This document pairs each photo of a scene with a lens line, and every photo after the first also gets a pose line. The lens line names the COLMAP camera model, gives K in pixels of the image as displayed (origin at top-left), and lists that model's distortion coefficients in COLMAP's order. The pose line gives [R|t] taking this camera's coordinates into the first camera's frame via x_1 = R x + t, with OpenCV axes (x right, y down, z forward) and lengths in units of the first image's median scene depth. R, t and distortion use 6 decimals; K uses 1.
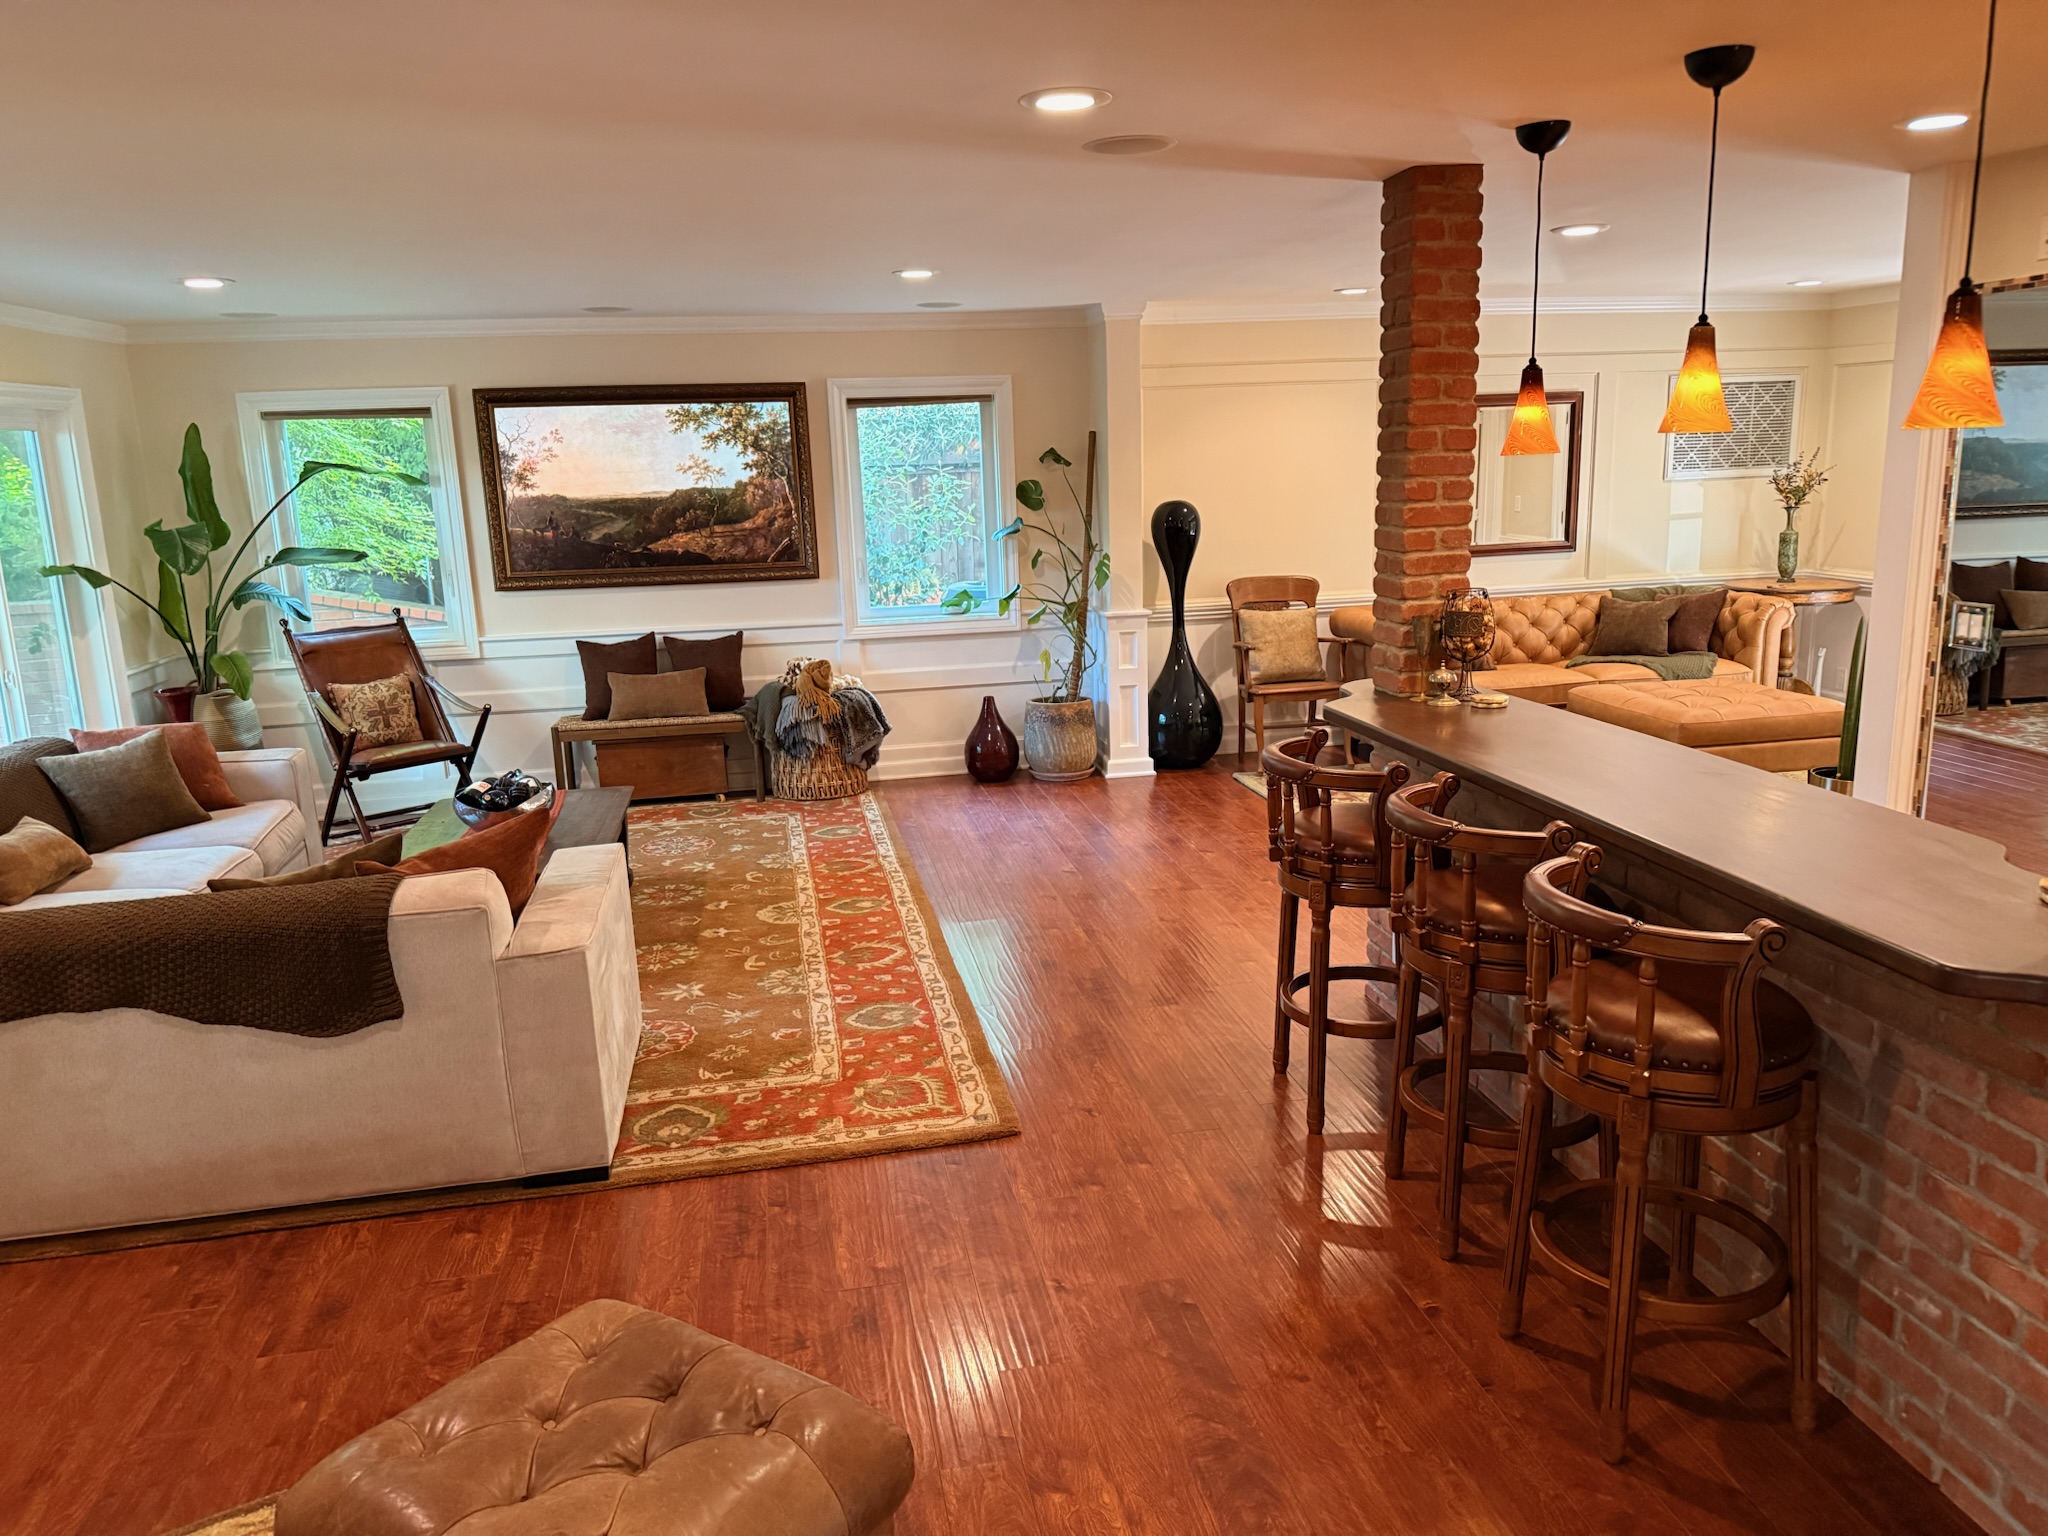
lens RADIAL K [[1453.1, 0, 1024.0], [0, 1453.1, 768.0], [0, 0, 1]] dist [0.097994, -0.137042]
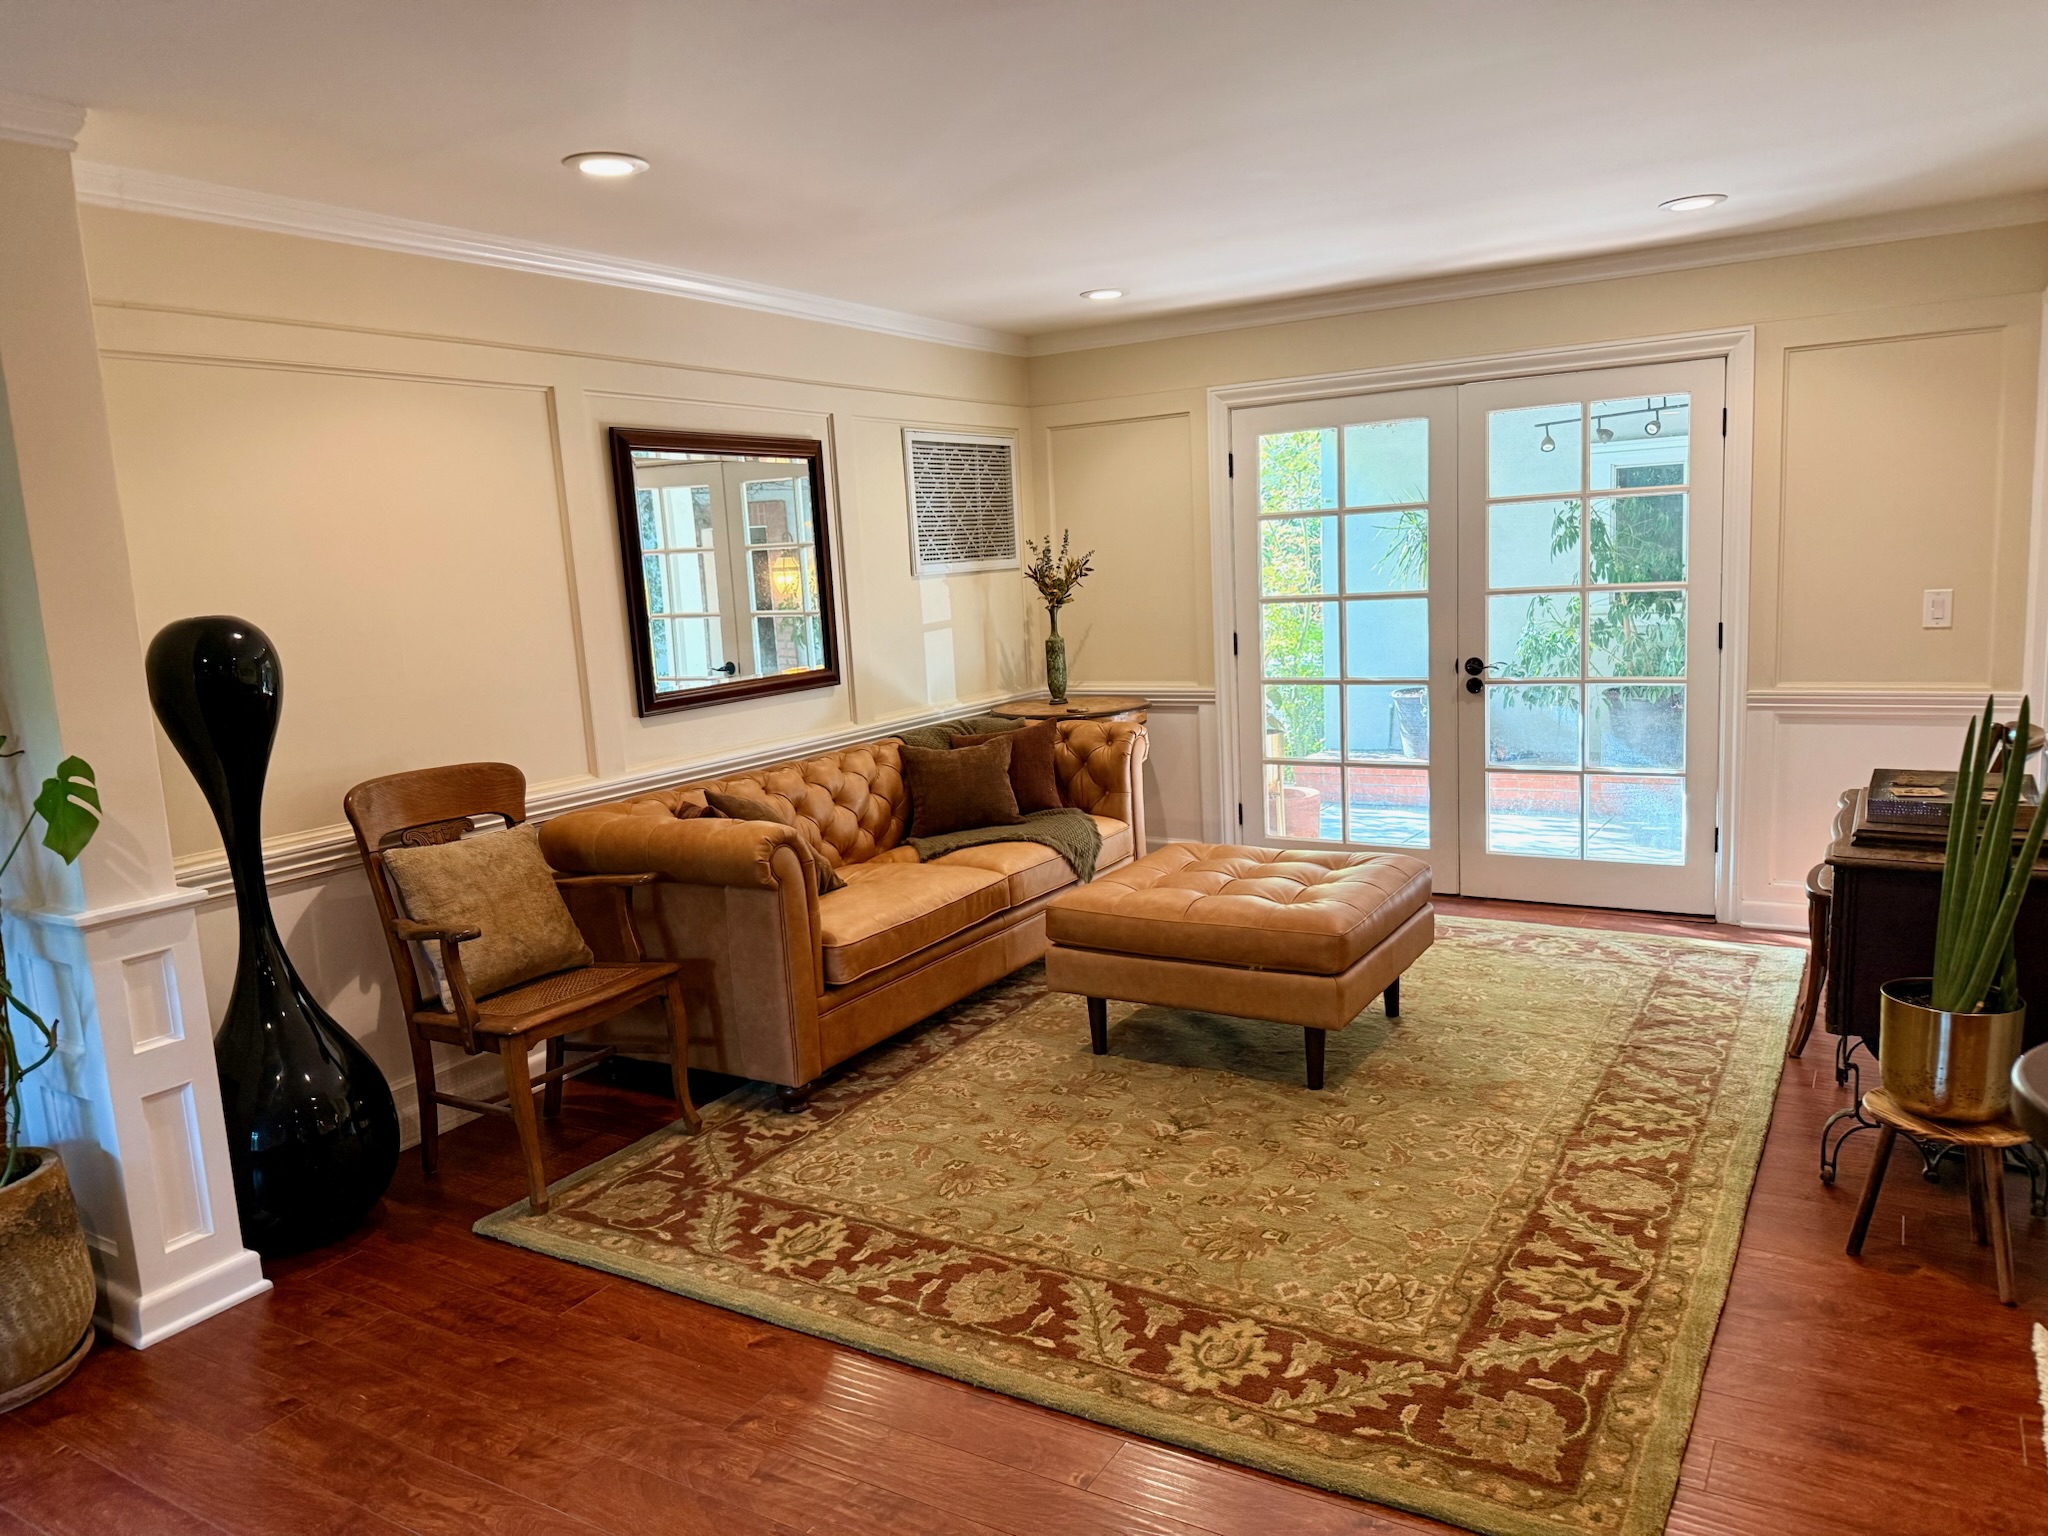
lens RADIAL K [[1453.1, 0, 1024.0], [0, 1453.1, 768.0], [0, 0, 1]] dist [0.097994, -0.137042]
pose [[0.667782, -0.114321, 0.735525, -0.061638], [0.195249, 0.980438, -0.024879, -0.097583], [-0.718293, 0.160225, 0.677040, 0.635363]]
